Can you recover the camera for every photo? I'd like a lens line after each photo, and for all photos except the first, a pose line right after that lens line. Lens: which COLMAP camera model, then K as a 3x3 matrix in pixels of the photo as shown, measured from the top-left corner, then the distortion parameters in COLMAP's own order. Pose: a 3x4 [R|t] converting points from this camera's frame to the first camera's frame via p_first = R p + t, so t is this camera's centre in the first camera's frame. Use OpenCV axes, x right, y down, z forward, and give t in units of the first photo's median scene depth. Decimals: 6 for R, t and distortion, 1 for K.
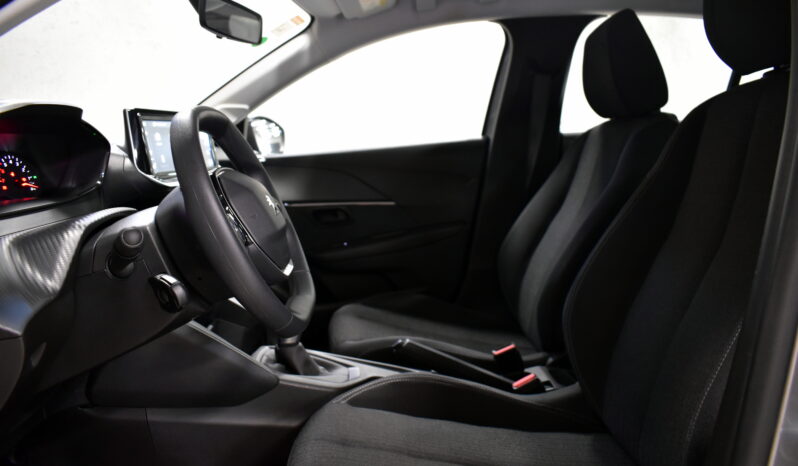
lens RADIAL K [[666.2, 0, 399.0], [0, 666.2, 233.0], [0, 0, 1]] dist [-0.058190, -0.002270]
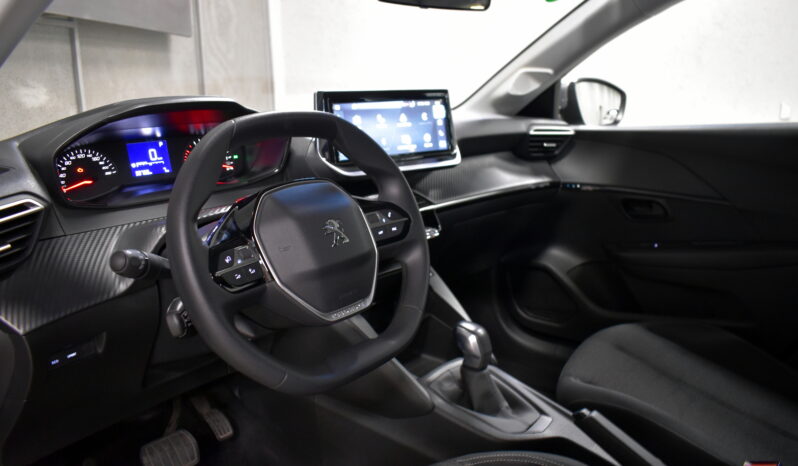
lens RADIAL K [[624.4, 0, 399.0], [0, 624.4, 233.0], [0, 0, 1]] dist [-0.058754, 0.001697]
pose [[0.716894, 0.179466, -0.673688, 0.212678], [-0.097671, 0.982624, 0.157829, -0.092659], [0.690307, -0.047347, 0.721966, 0.275954]]
